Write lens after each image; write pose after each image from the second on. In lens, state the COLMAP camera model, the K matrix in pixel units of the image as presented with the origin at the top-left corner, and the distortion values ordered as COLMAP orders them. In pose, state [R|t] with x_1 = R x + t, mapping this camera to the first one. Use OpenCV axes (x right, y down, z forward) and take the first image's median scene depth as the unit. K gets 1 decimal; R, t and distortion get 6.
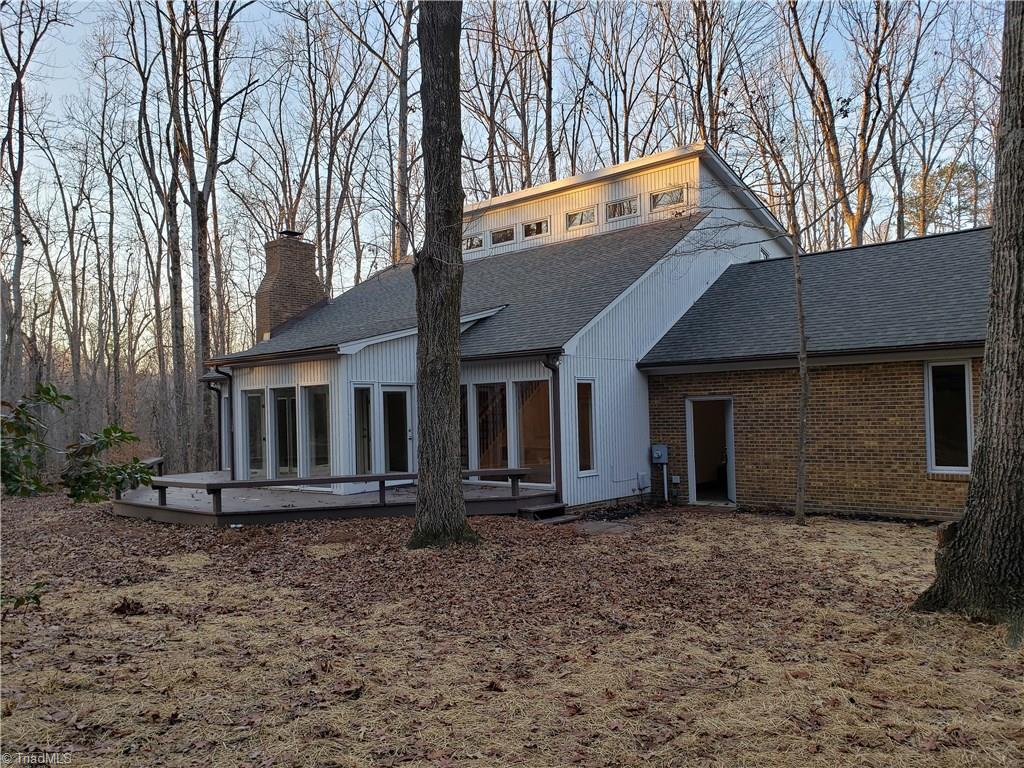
lens RADIAL K [[781.1, 0, 511.9], [0, 781.1, 388.0], [0, 0, 1]] dist [0.004457, -0.000431]
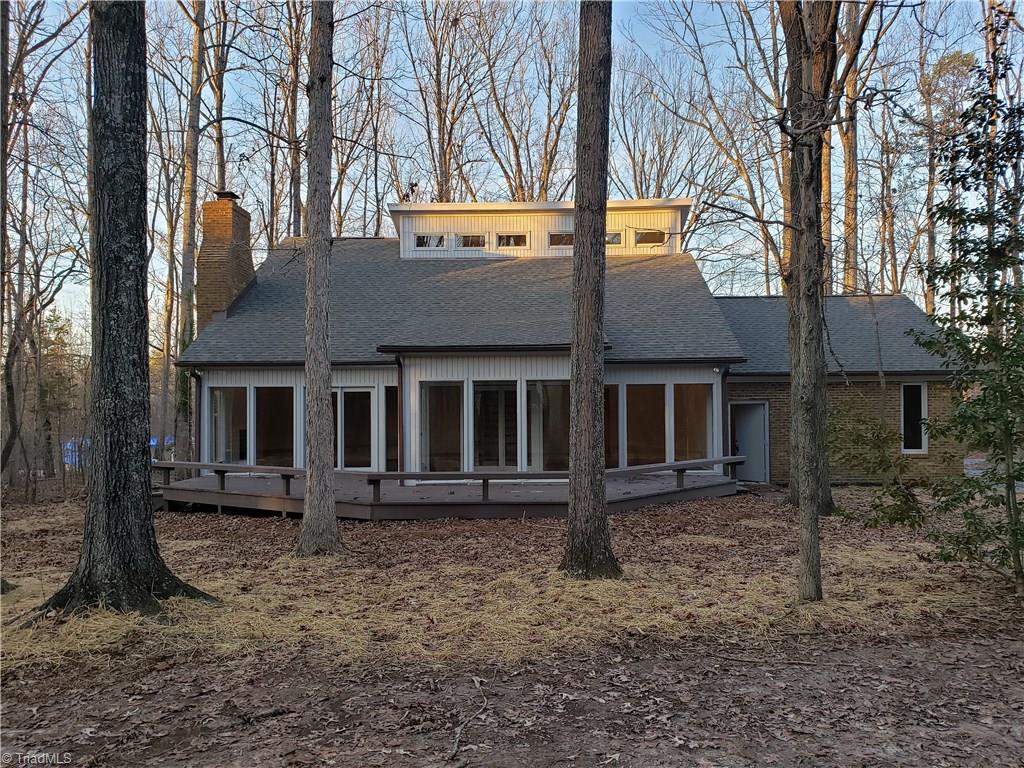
lens RADIAL K [[781.1, 0, 511.9], [0, 781.1, 388.0], [0, 0, 1]] dist [0.004457, -0.000431]
pose [[0.755103, 0.038700, 0.654463, -0.895794], [-0.024706, 0.999227, -0.030581, 0.037925], [-0.655140, 0.006922, 0.755475, 0.282459]]
